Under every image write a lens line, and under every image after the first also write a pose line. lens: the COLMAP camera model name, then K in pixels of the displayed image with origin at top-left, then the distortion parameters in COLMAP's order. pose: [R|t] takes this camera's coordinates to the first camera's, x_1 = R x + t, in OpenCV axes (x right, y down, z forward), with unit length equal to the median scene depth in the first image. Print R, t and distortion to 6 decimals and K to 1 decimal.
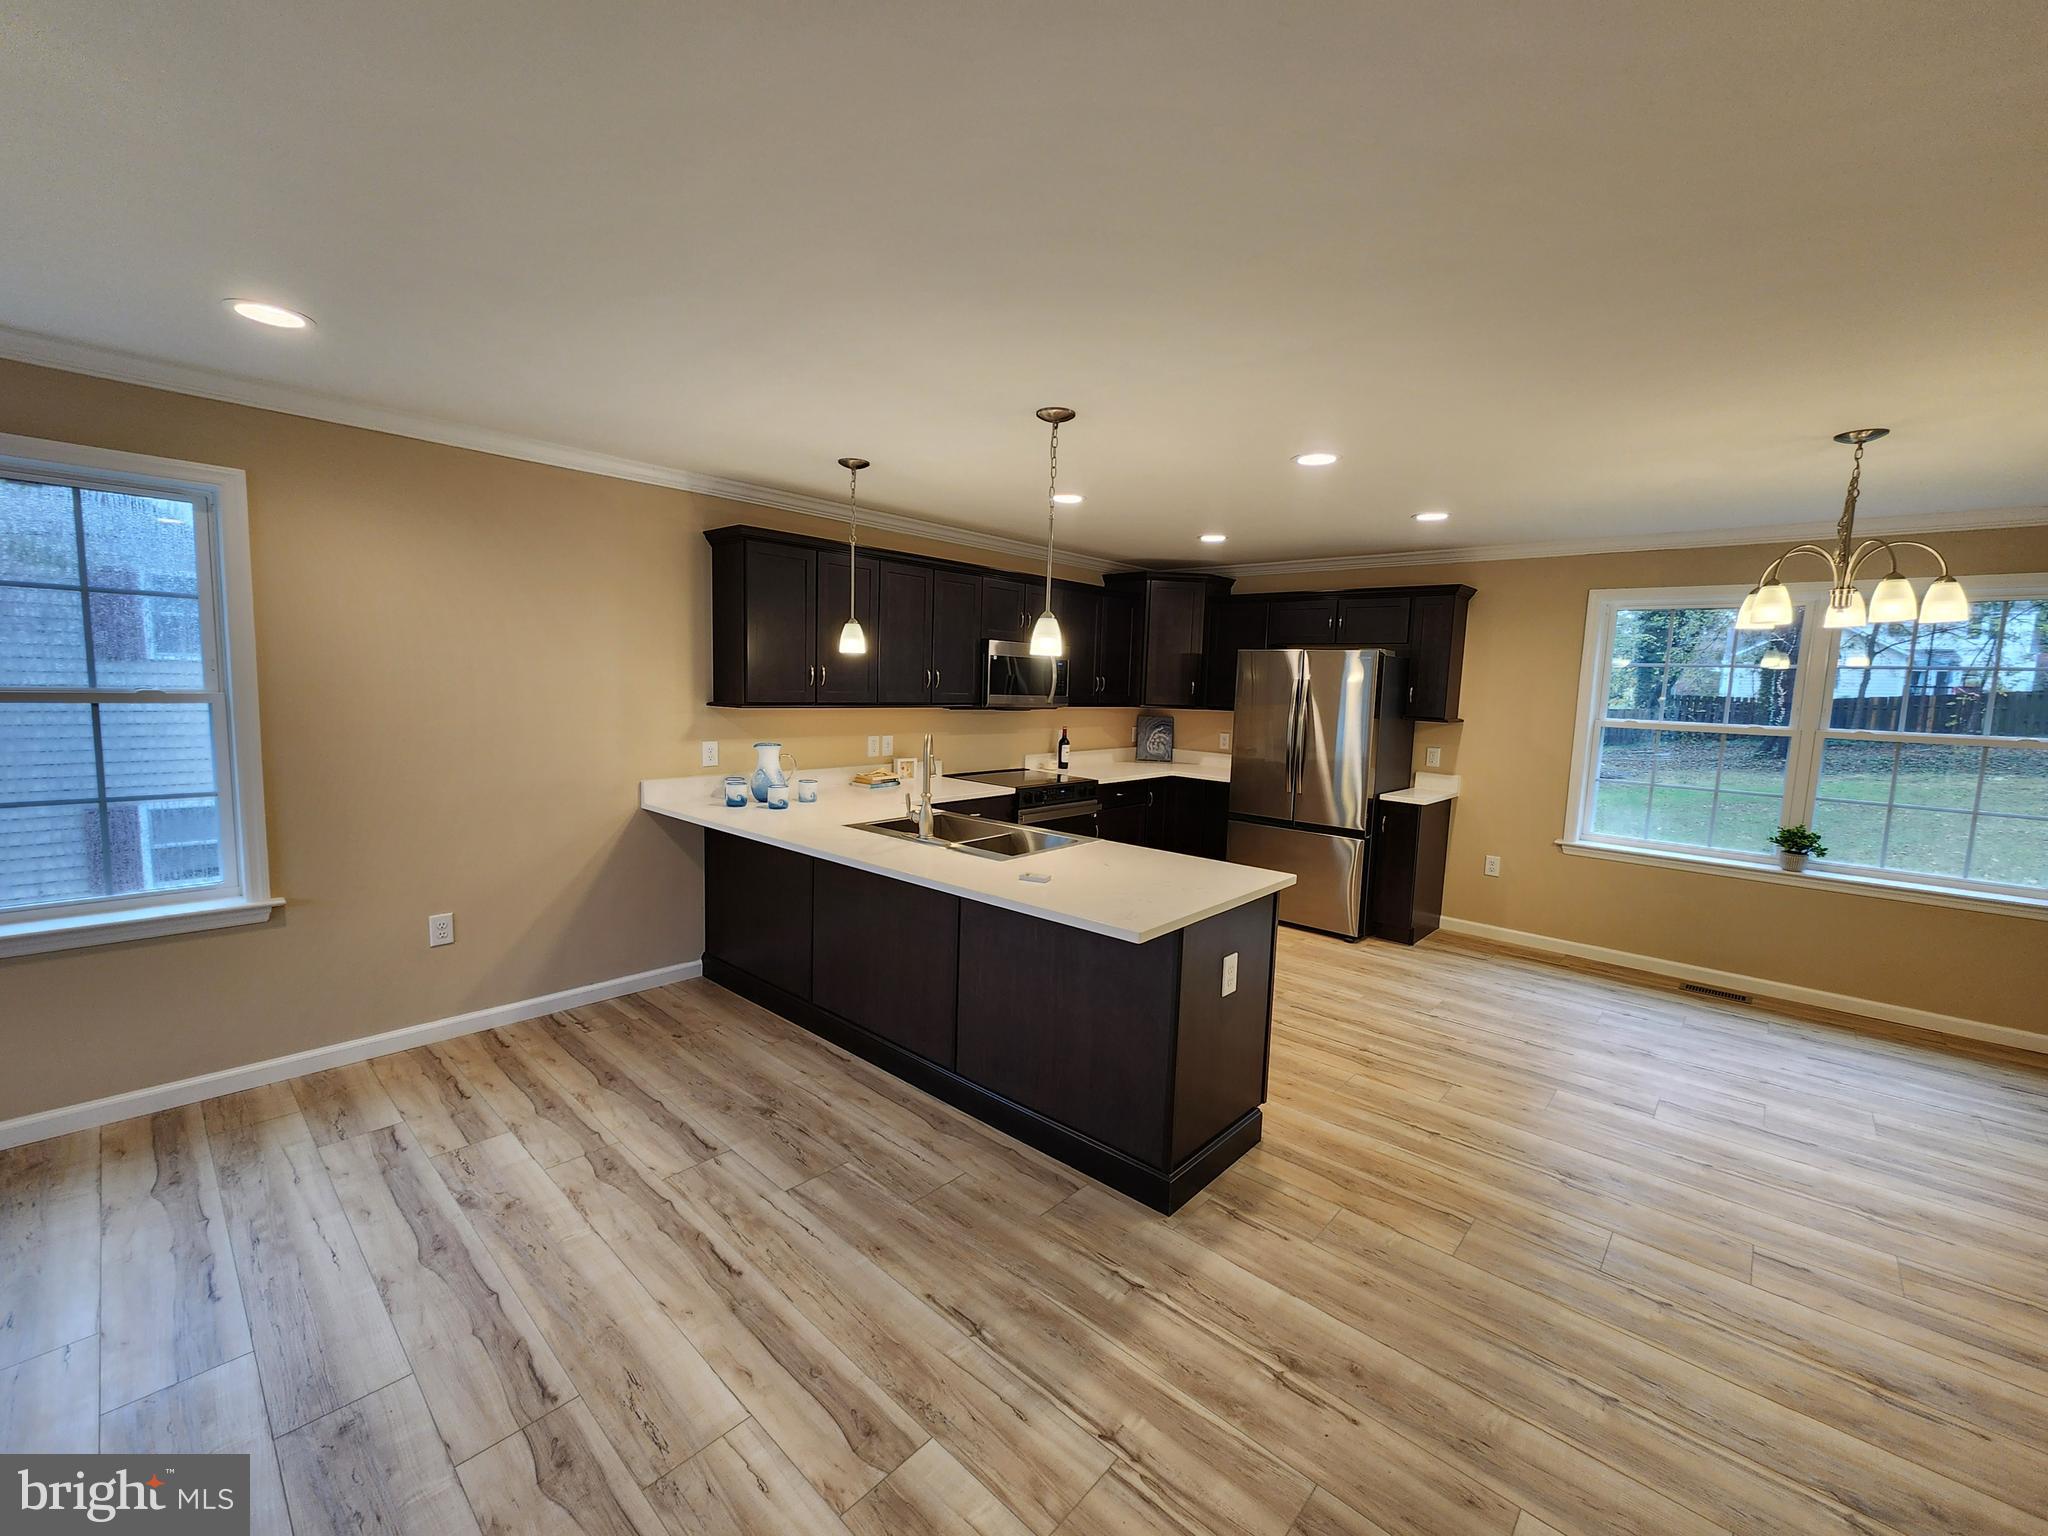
lens RADIAL K [[834.6, 0, 1021.4], [0, 834.6, 767.1], [0, 0, 1]] dist [0.000779, -0.001517]
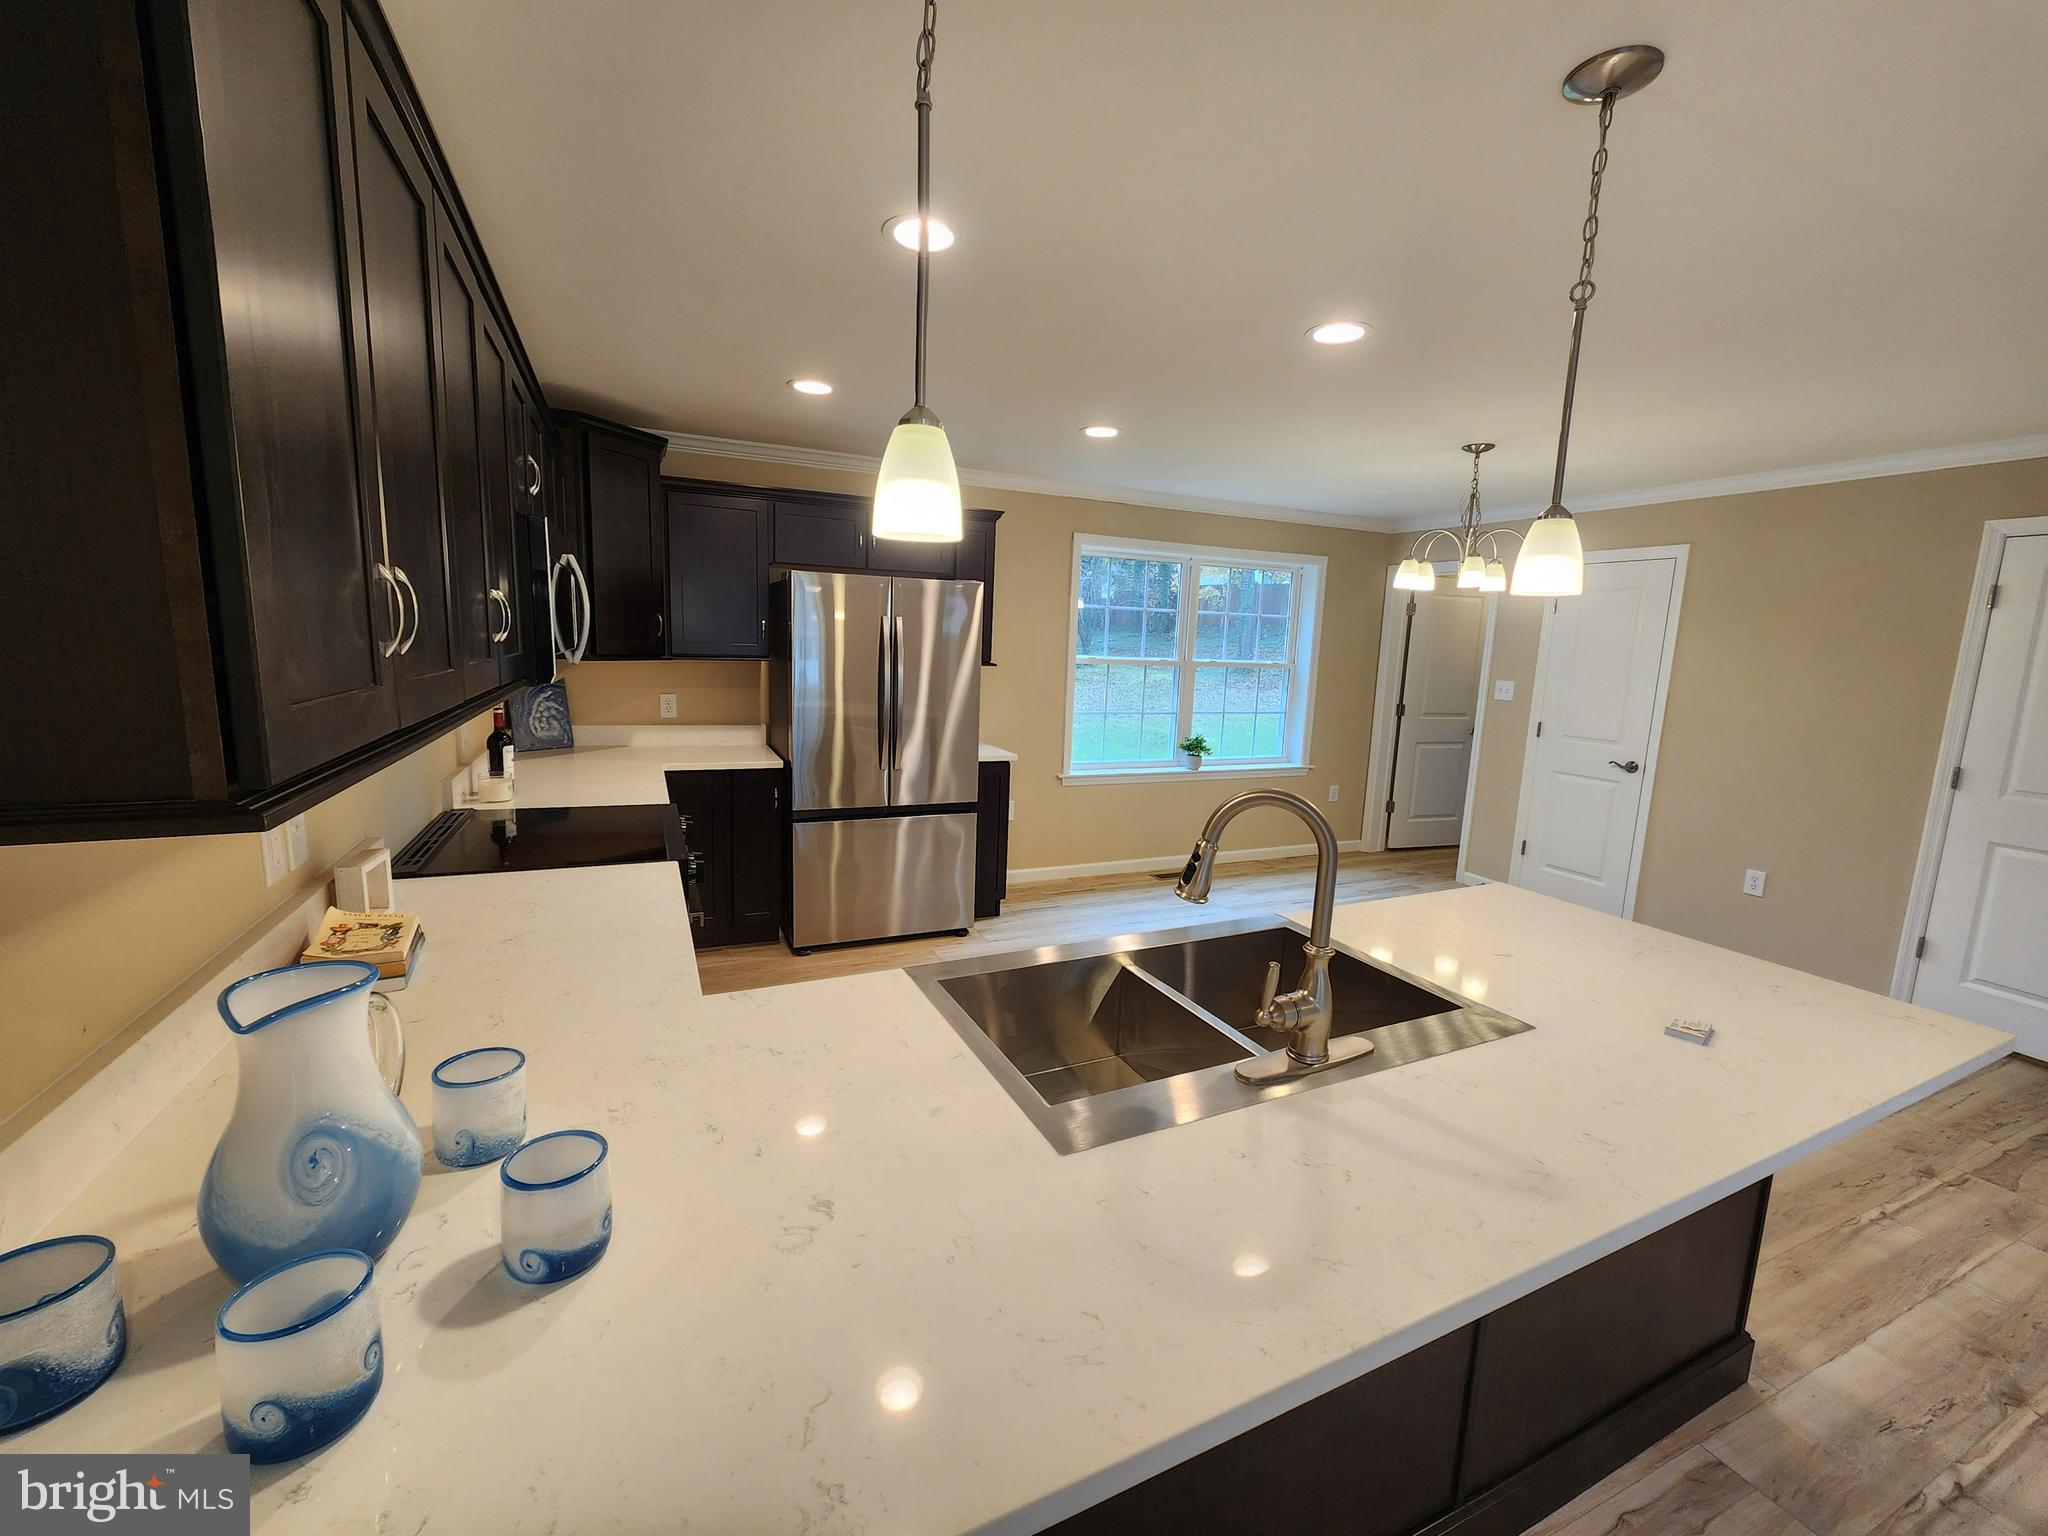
lens RADIAL K [[834.6, 0, 1017.9], [0, 834.6, 766.5], [0, 0, 1]] dist [0.000779, -0.001517]
pose [[0.397429, -0.156420, 0.904203, -0.392543], [0.071424, 0.987648, 0.139462, -0.087680], [-0.914849, 0.009156, 0.403692, 0.763620]]
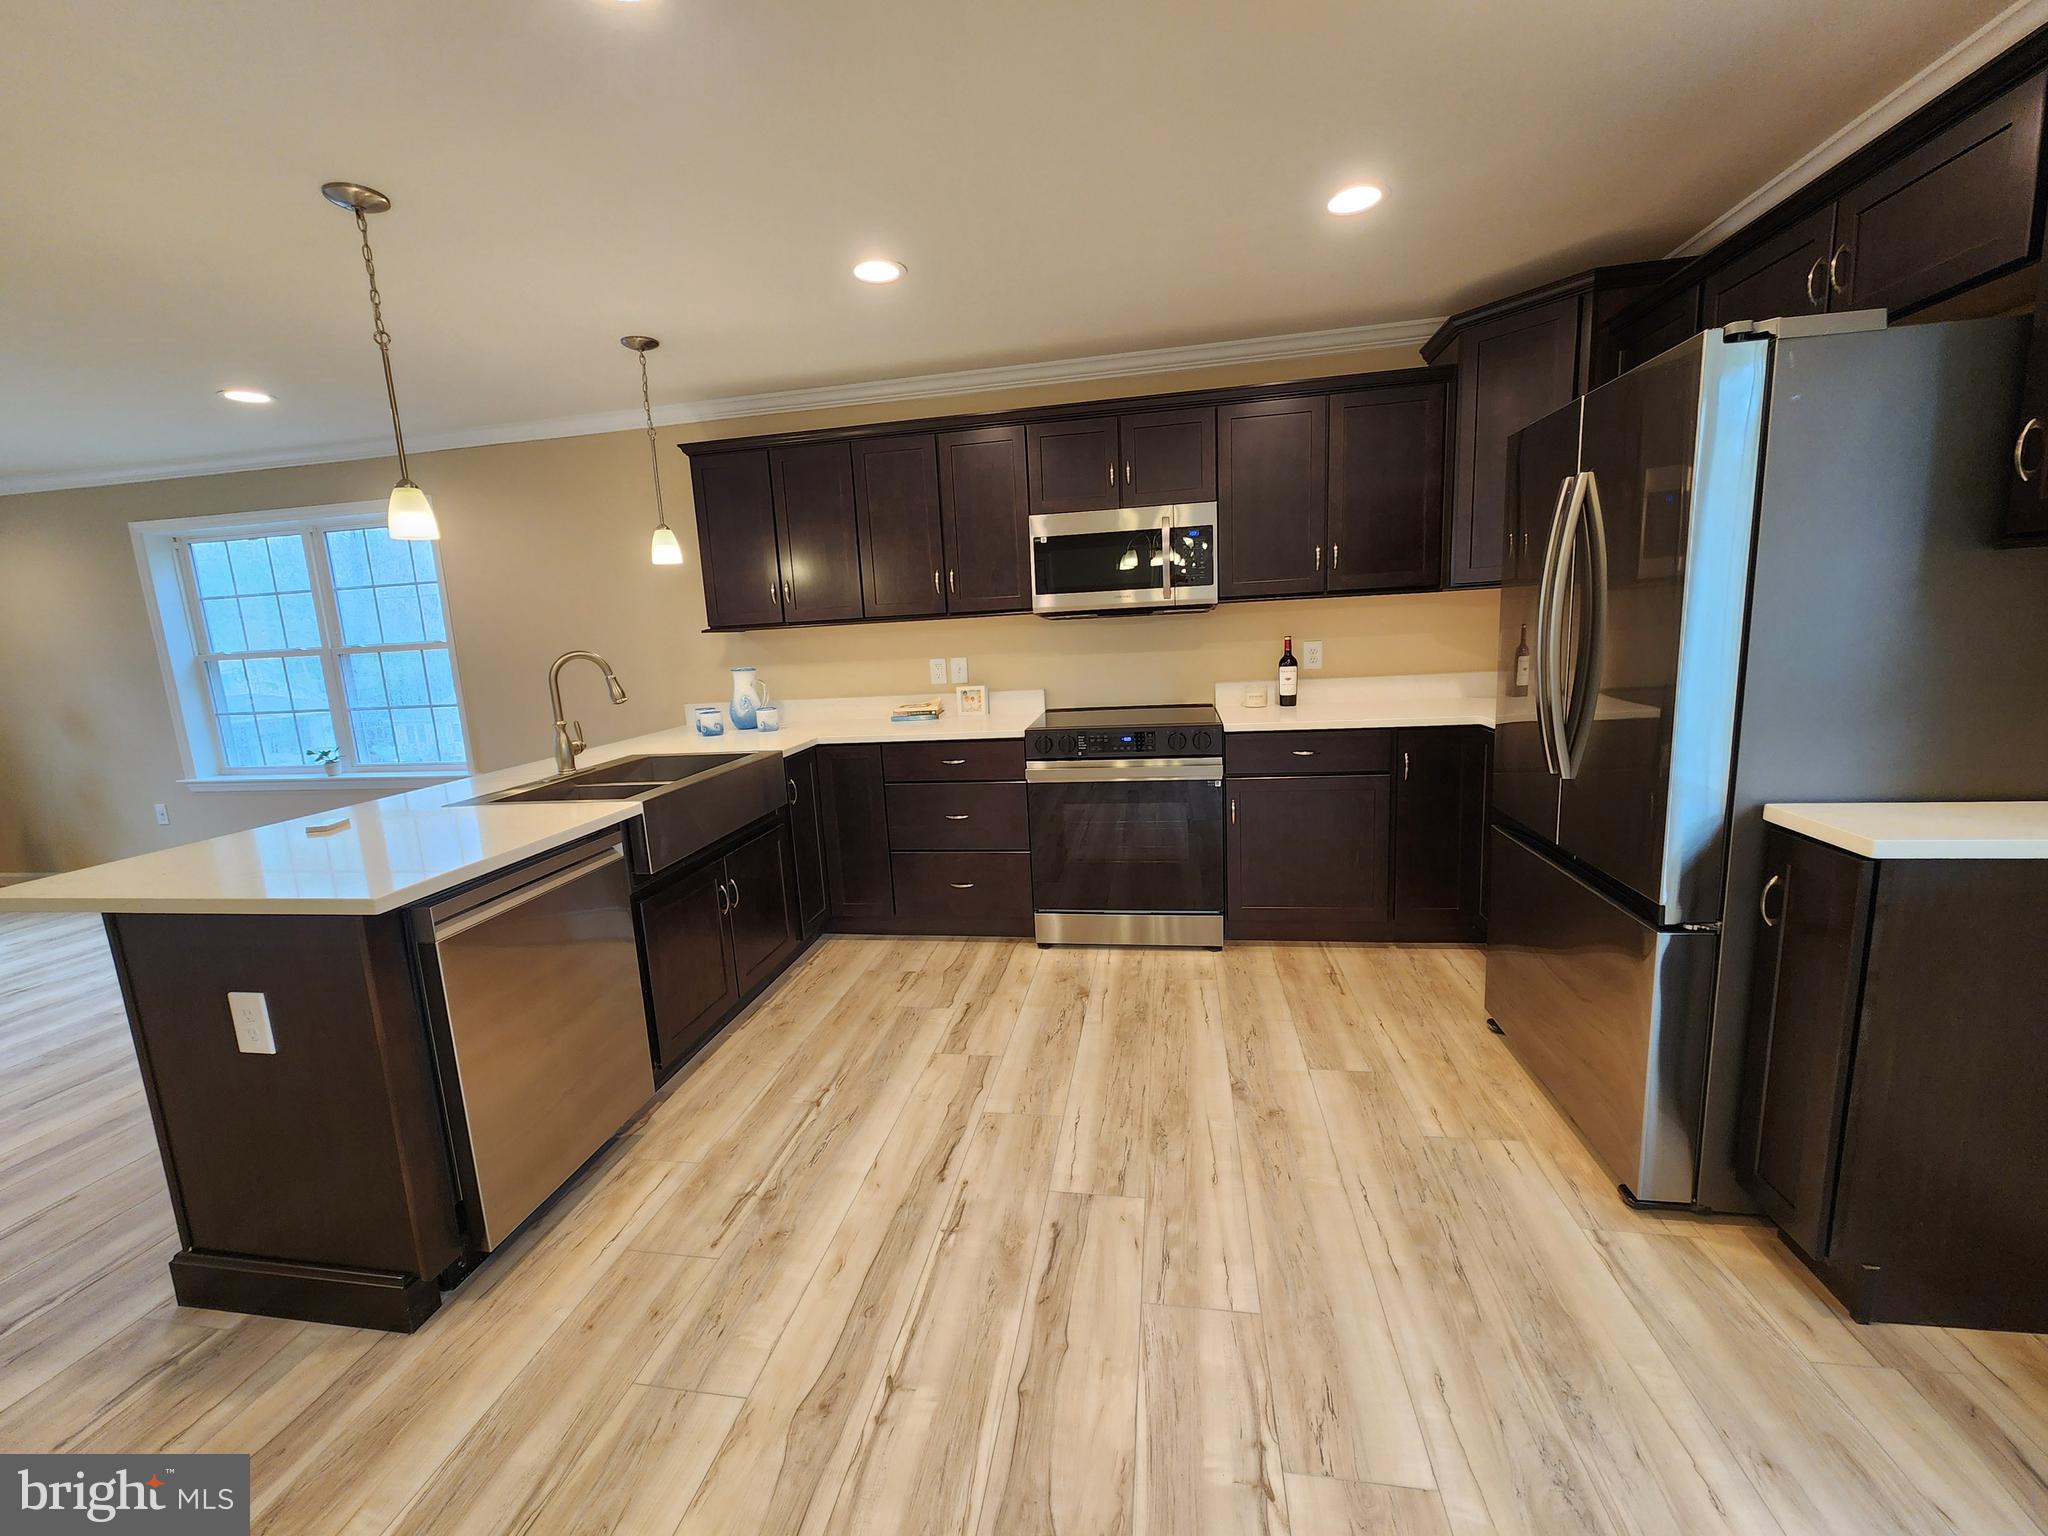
lens RADIAL K [[834.6, 0, 1012.5], [0, 834.6, 768.9], [0, 0, 1]] dist [0.000779, -0.001517]
pose [[0.528655, 0.083888, -0.844681, 0.673371], [-0.019021, 0.996025, 0.087014, -0.002353], [0.848624, -0.029934, 0.528150, 0.739449]]
